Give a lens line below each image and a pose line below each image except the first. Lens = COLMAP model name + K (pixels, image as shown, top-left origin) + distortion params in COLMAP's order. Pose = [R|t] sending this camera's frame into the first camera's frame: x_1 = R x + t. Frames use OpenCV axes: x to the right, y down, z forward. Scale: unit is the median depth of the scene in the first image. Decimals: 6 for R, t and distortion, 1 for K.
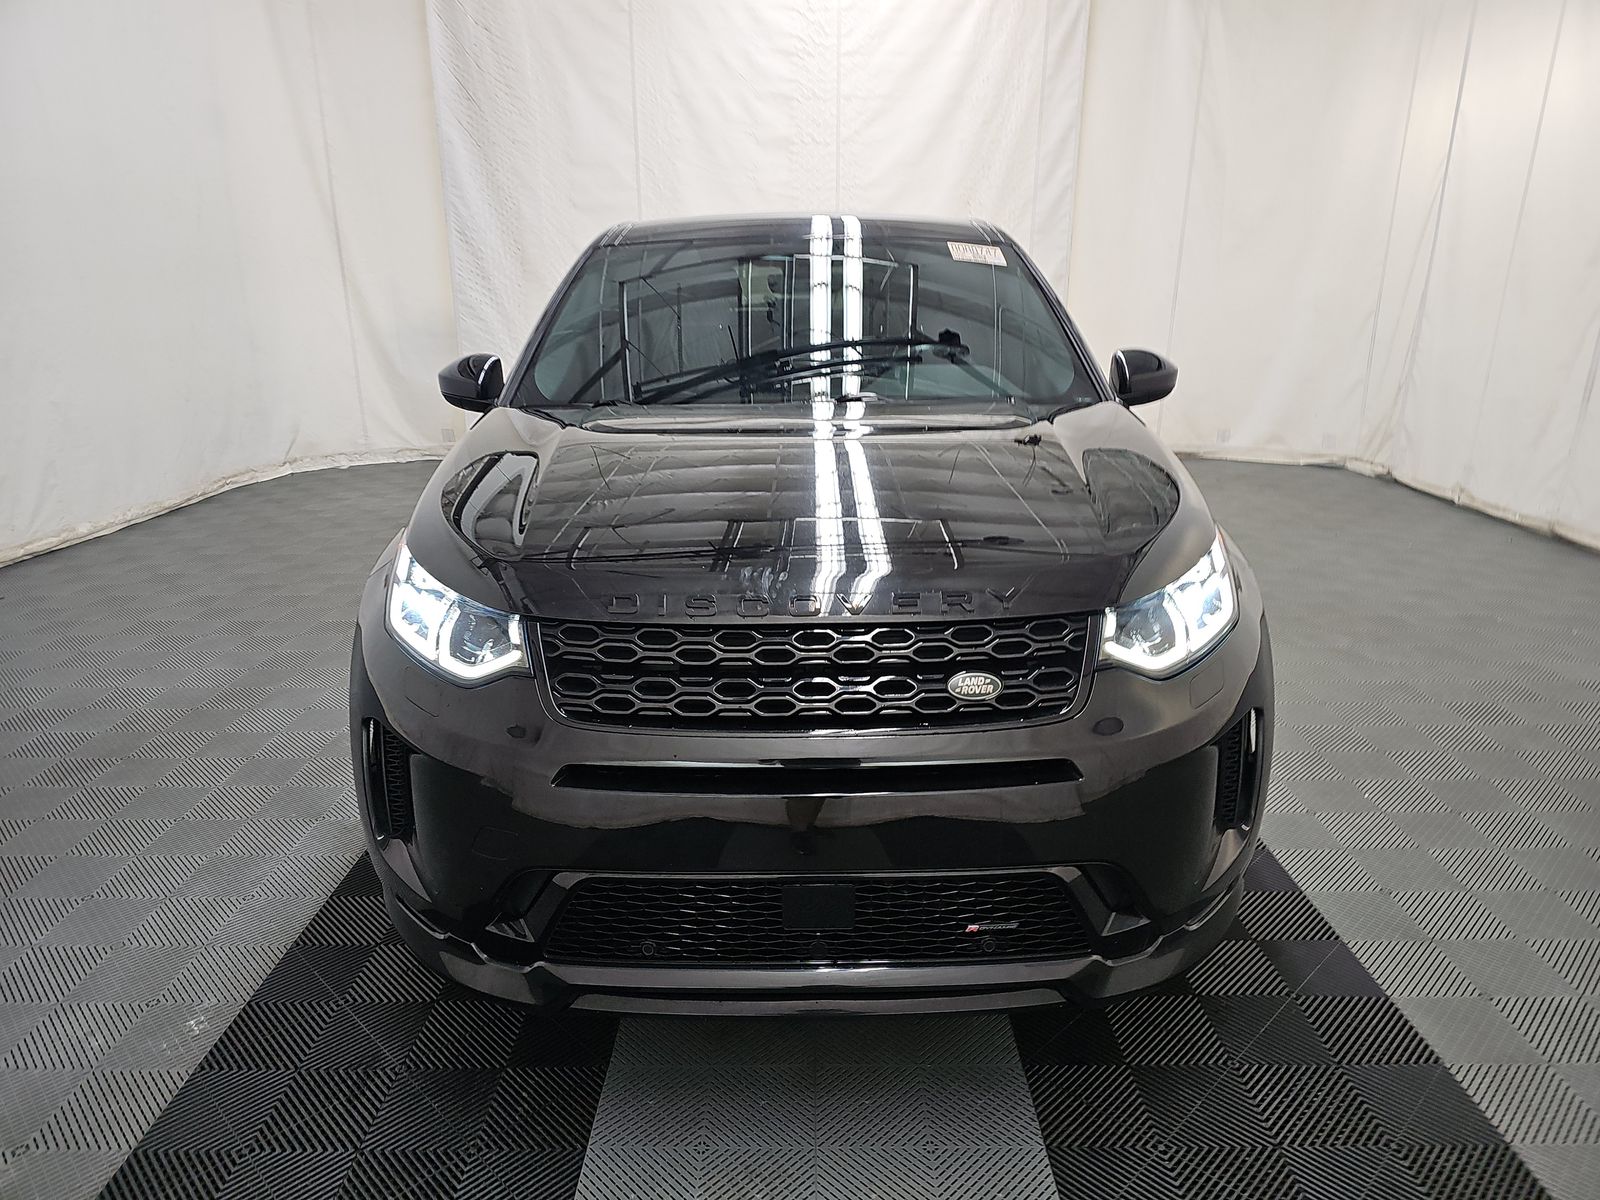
lens RADIAL K [[1053.8, 0, 800.0], [0, 1053.8, 600.0], [0, 0, 1]] dist [0.058219, -0.063749]
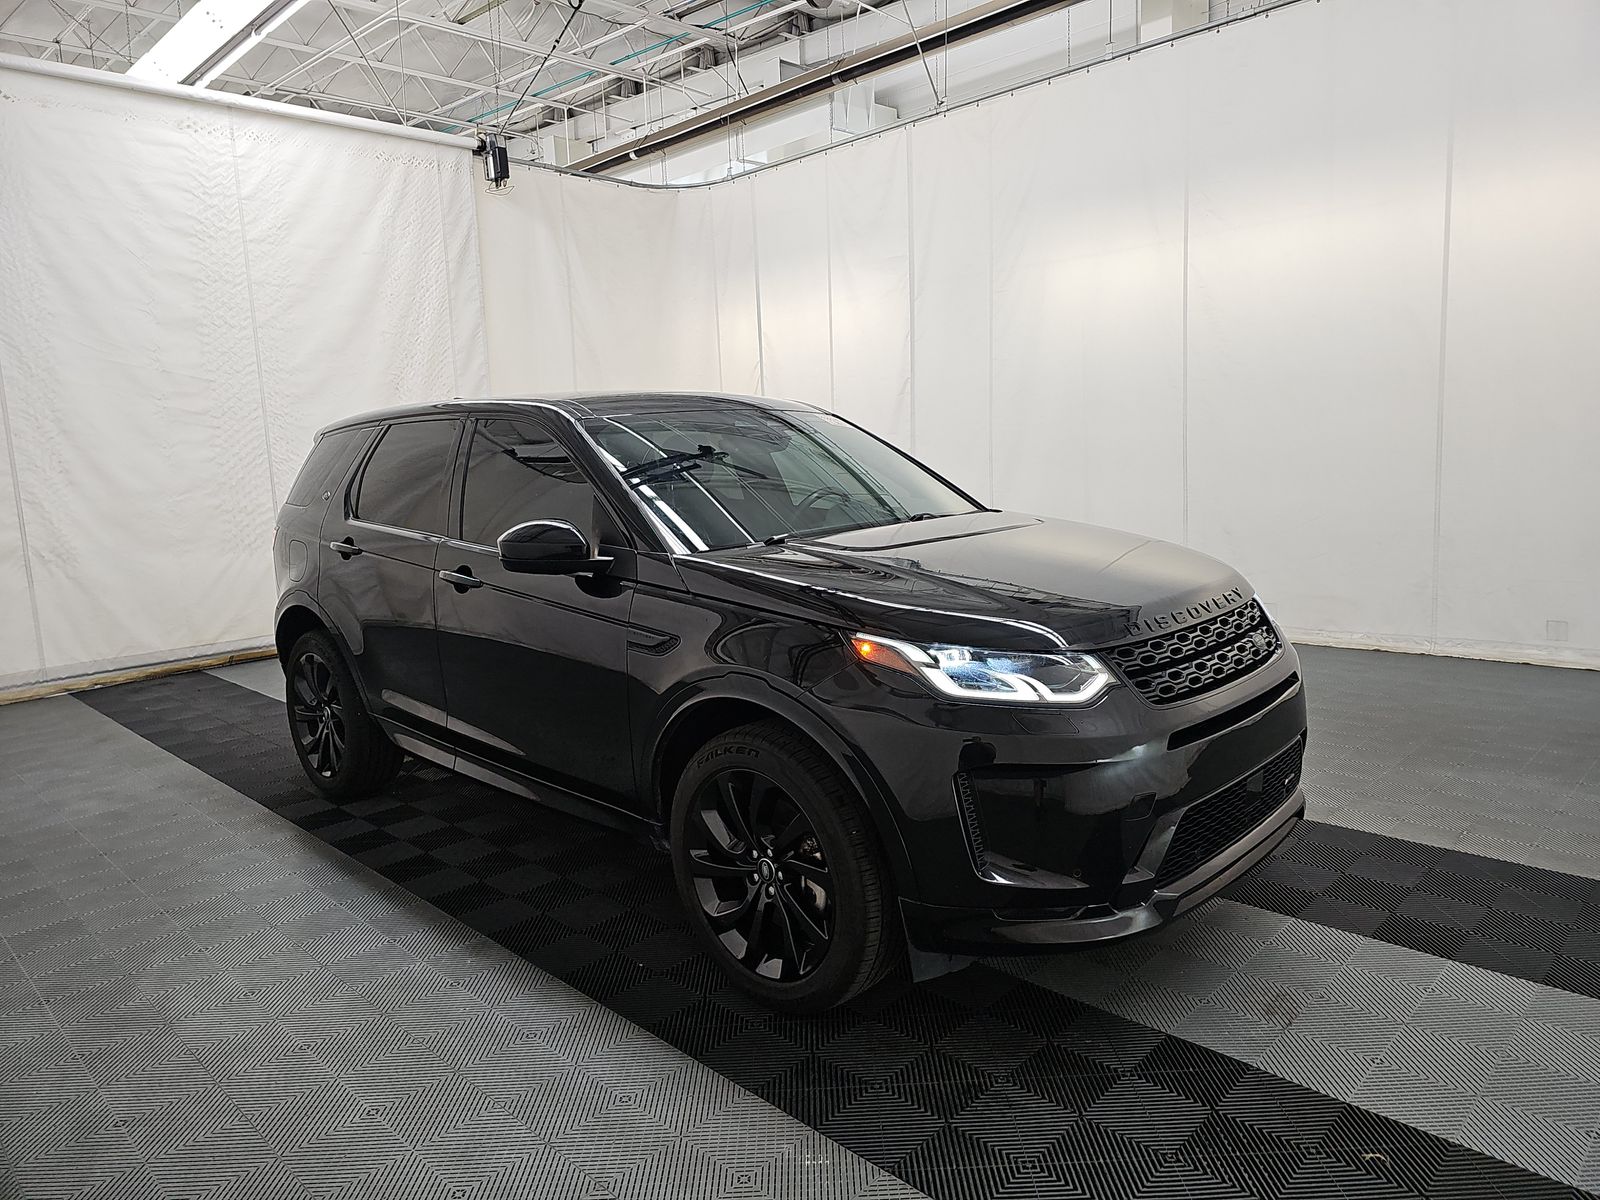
lens RADIAL K [[1053.8, 0, 800.0], [0, 1053.8, 600.0], [0, 0, 1]] dist [0.058219, -0.063749]
pose [[0.698468, -0.131523, 0.703451, -0.330940], [0.248374, 0.966418, -0.065925, -0.011494], [-0.671157, 0.220766, 0.707680, 0.054873]]
